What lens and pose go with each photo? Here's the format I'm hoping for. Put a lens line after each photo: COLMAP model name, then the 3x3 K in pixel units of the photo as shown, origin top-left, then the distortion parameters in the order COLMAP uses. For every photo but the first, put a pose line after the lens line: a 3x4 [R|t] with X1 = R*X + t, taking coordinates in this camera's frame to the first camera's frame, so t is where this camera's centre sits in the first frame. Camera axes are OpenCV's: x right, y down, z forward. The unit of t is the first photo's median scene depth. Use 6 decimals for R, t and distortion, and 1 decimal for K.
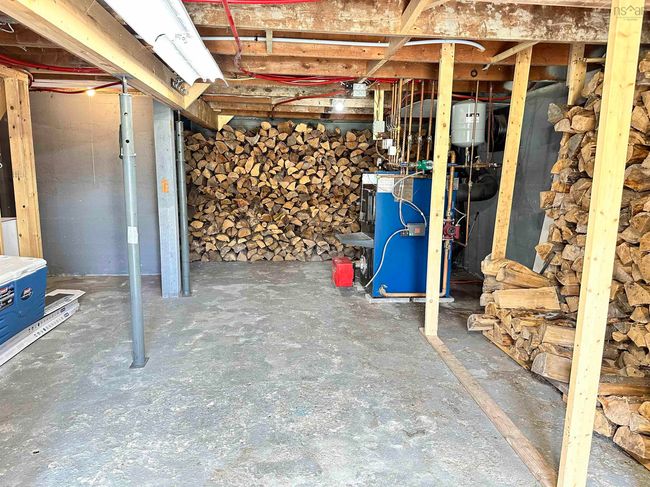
lens RADIAL K [[454.2, 0, 325.0], [0, 454.2, 243.5], [0, 0, 1]] dist [0.045270, -0.077192]
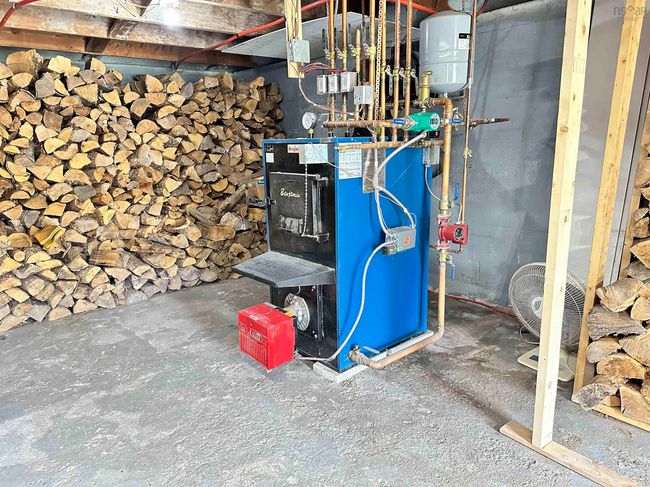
lens RADIAL K [[454.2, 0, 325.0], [0, 454.2, 243.5], [0, 0, 1]] dist [0.045270, -0.077192]
pose [[0.821490, -0.161671, 0.546823, -0.121744], [0.125117, 0.986701, 0.103760, -0.061222], [-0.556326, -0.016821, 0.830794, 0.371434]]
